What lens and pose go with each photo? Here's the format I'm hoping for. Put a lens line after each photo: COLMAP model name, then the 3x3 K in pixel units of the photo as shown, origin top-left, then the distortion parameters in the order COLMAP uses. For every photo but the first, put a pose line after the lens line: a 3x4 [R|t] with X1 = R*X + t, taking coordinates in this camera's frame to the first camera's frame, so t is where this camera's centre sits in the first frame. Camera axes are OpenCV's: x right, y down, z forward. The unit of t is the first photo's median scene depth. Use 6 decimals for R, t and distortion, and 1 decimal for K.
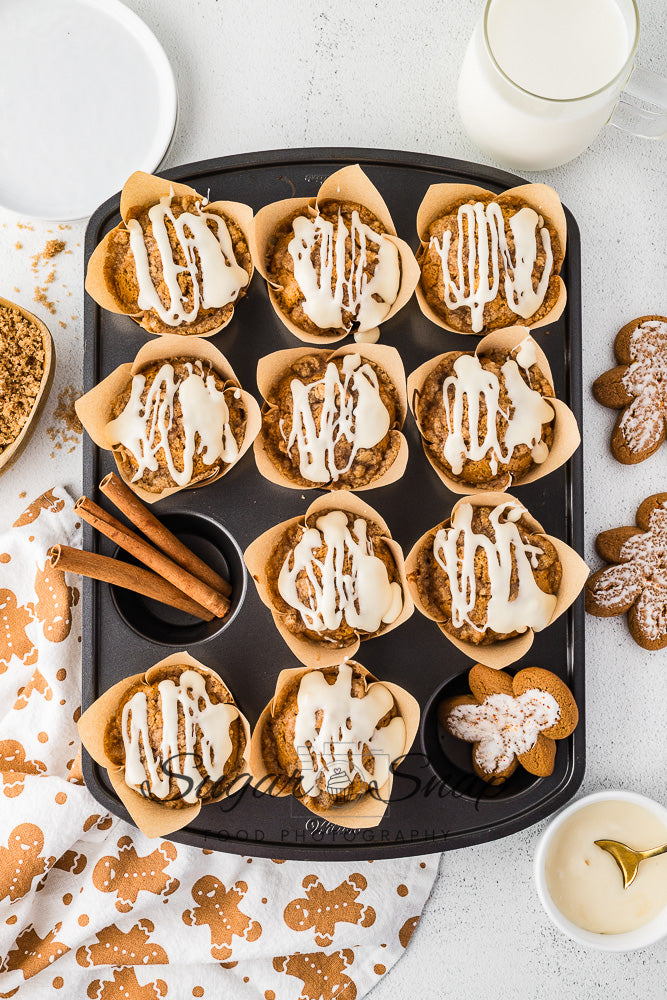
lens RADIAL K [[3134.3, 0, 385.4], [0, 3134.3, 533.8], [0, 0, 1]] dist [0.253430, 0.000000]
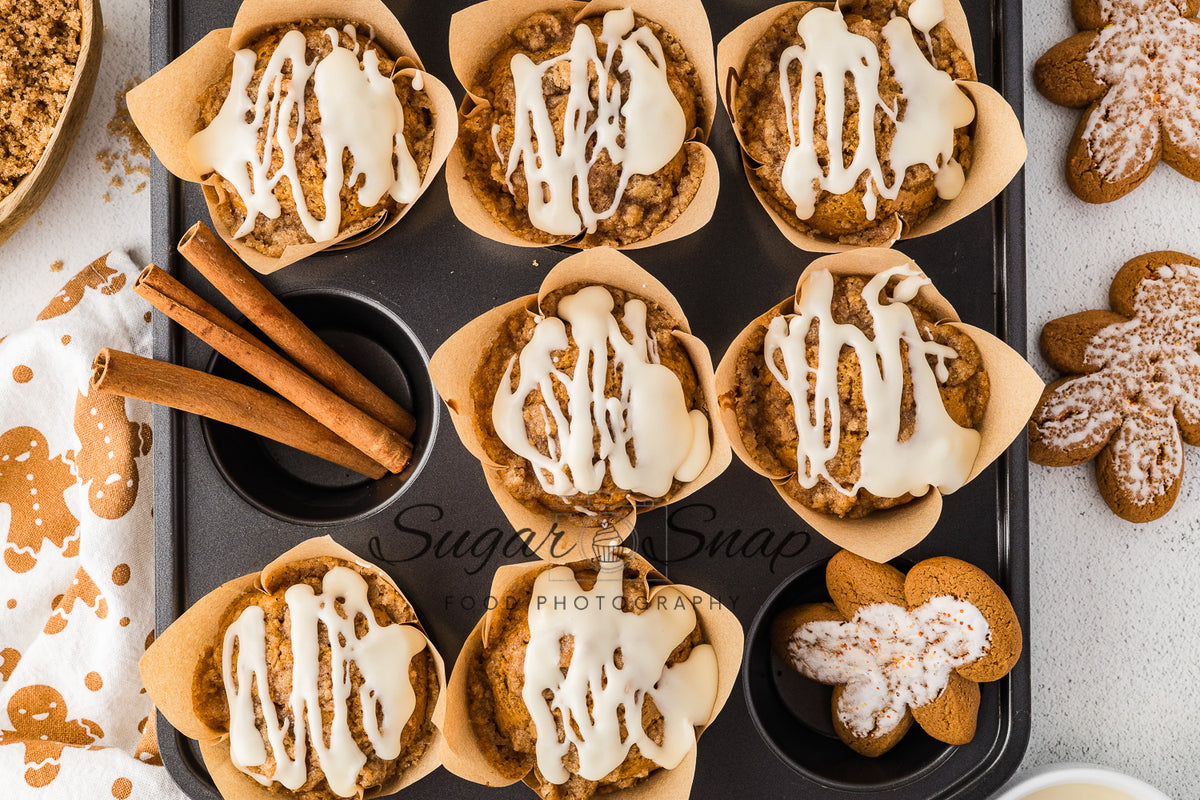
lens RADIAL K [[3761.2, 0, 584.9], [0, 3761.2, 420.2], [0, 0, 1]] dist [0.253430, 0.000000]
pose [[0.999739, -0.008778, -0.021090, -0.002928], [0.009141, 0.999811, 0.017141, 0.005387], [0.020936, -0.017329, 0.999631, 0.314777]]
